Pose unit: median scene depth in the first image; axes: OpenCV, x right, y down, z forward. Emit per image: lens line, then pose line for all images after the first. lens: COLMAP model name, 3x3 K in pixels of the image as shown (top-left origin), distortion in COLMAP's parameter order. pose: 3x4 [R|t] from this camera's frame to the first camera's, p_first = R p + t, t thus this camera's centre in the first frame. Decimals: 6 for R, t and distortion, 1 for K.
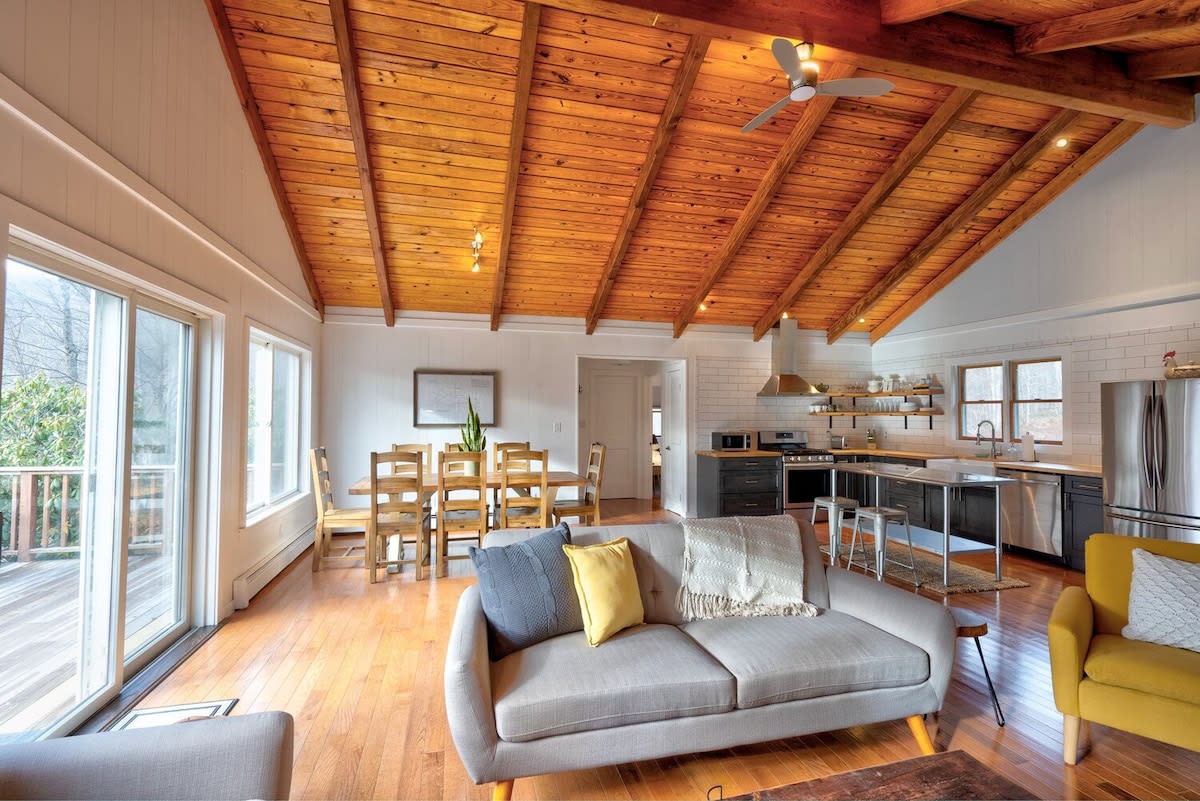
lens RADIAL K [[549.2, 0, 596.3], [0, 549.2, 399.9], [0, 0, 1]] dist [-0.013883, 0.000866]
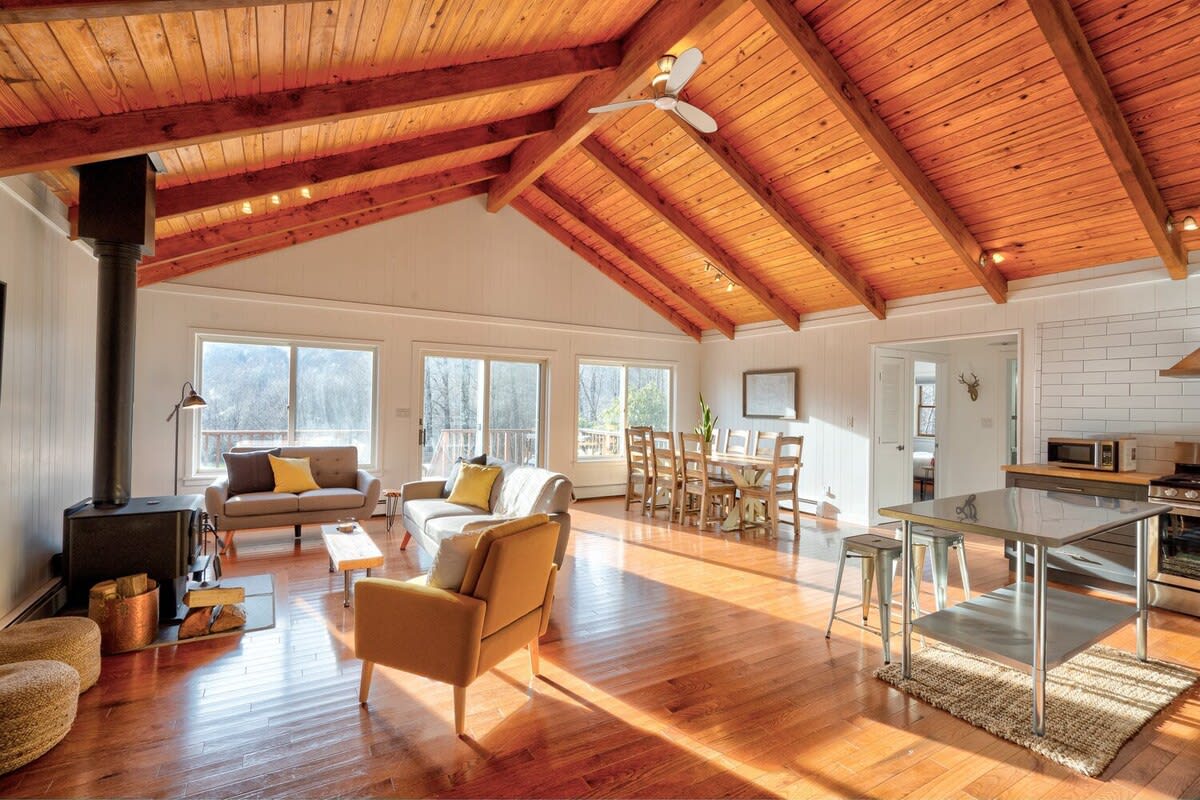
lens RADIAL K [[549.2, 0, 576.6], [0, 549.2, 404.6], [0, 0, 1]] dist [-0.013883, 0.000866]
pose [[0.236938, -0.001092, -0.971524, 0.812531], [0.009238, 0.999957, 0.001129, 0.015908], [0.971481, -0.009242, 0.236938, 0.335550]]
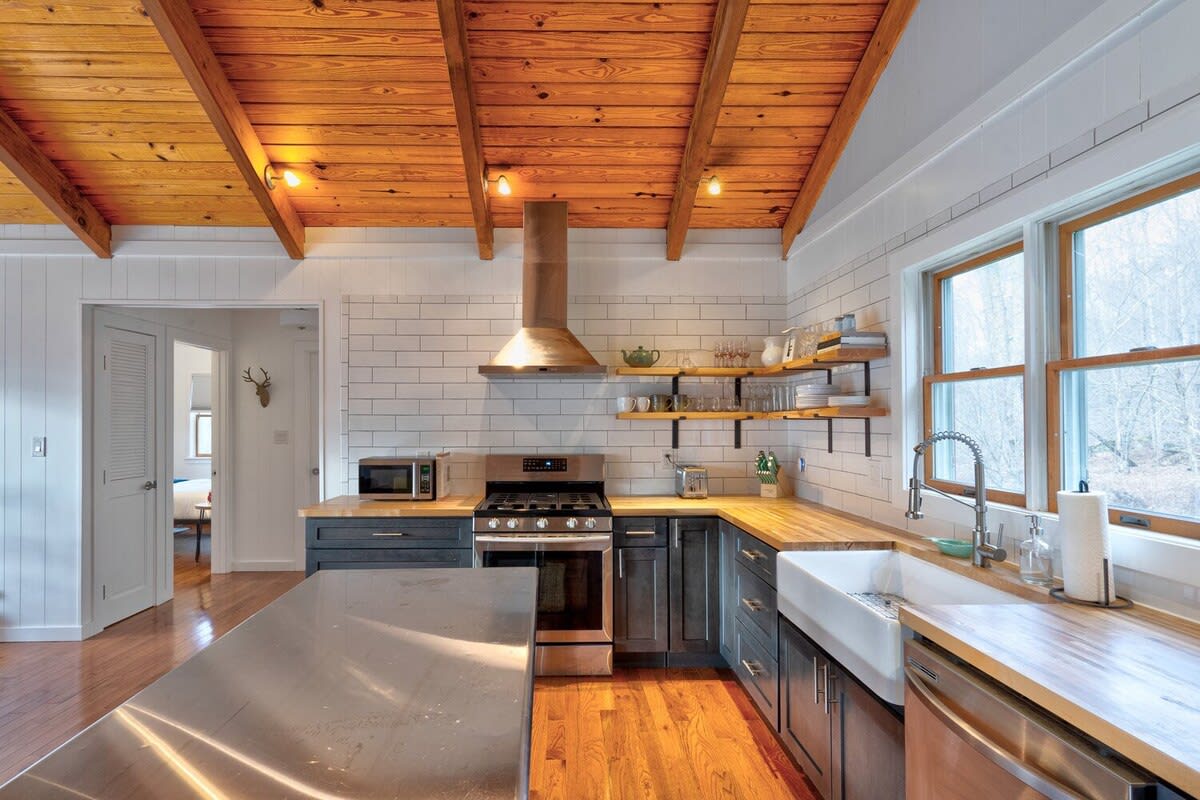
lens RADIAL K [[605.1, 0, 586.5], [0, 605.1, 414.9], [0, 0, 1]] dist [0.000127, 0.001878]
pose [[0.974108, -0.007525, -0.225959, 0.584512], [0.011195, 0.999825, 0.014963, 0.020389], [0.225807, -0.017105, 0.974022, 0.627206]]
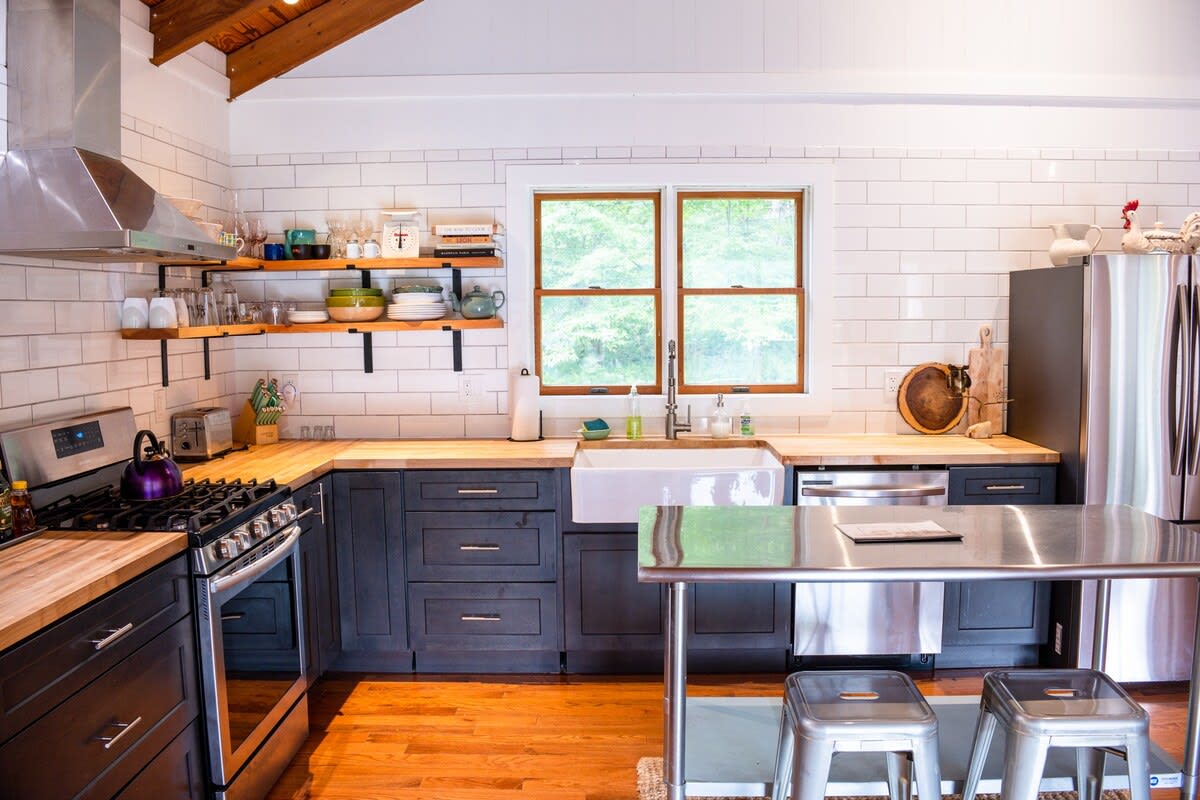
lens RADIAL K [[965.1, 0, 597.9], [0, 965.1, 395.4], [0, 0, 1]] dist [-0.143165, 0.028466]
pose [[0.297476, -0.092581, 0.950230, 0.067007], [-0.015959, 0.994666, 0.101906, 0.007731], [-0.954596, -0.045479, 0.294412, 0.830187]]
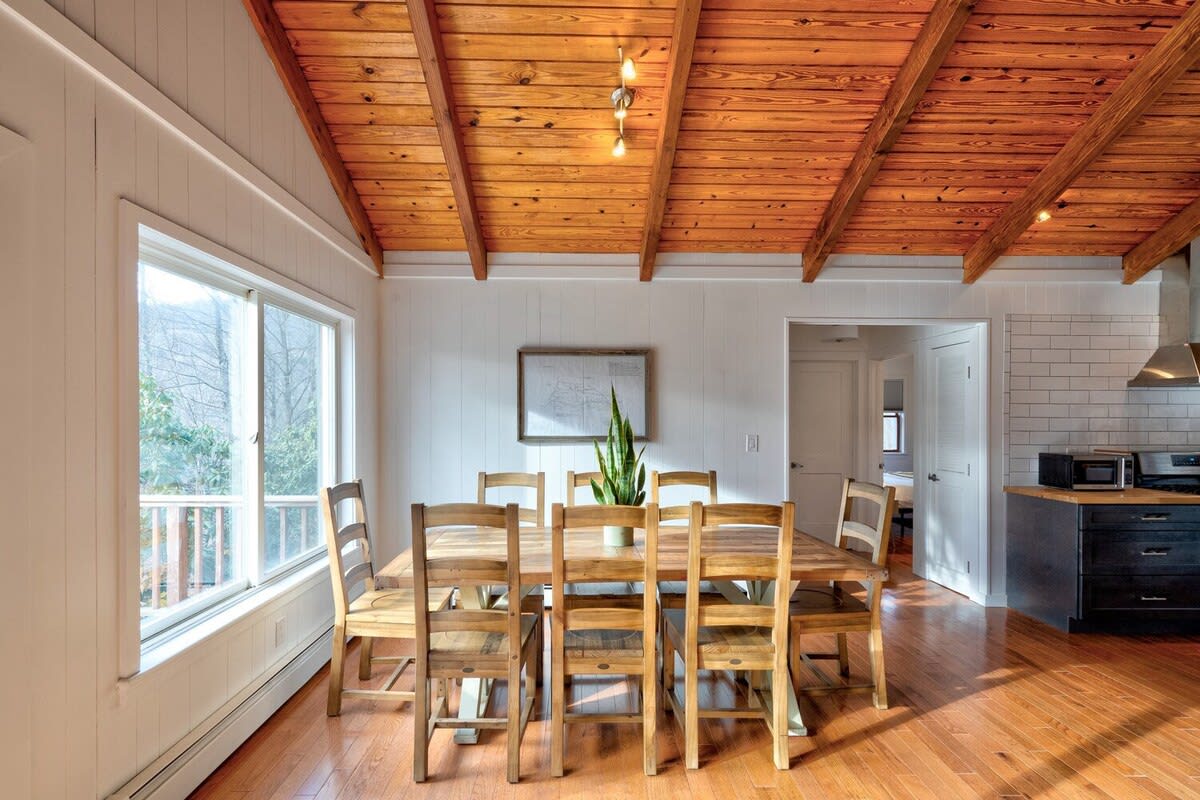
lens RADIAL K [[549.2, 0, 577.7], [0, 549.2, 421.5], [0, 0, 1]] dist [-0.013883, 0.000866]
pose [[0.968297, 0.000001, -0.249801, -0.114305], [0.007345, 0.999568, 0.028473, 0.010060], [0.249693, -0.029405, 0.967878, 0.421143]]
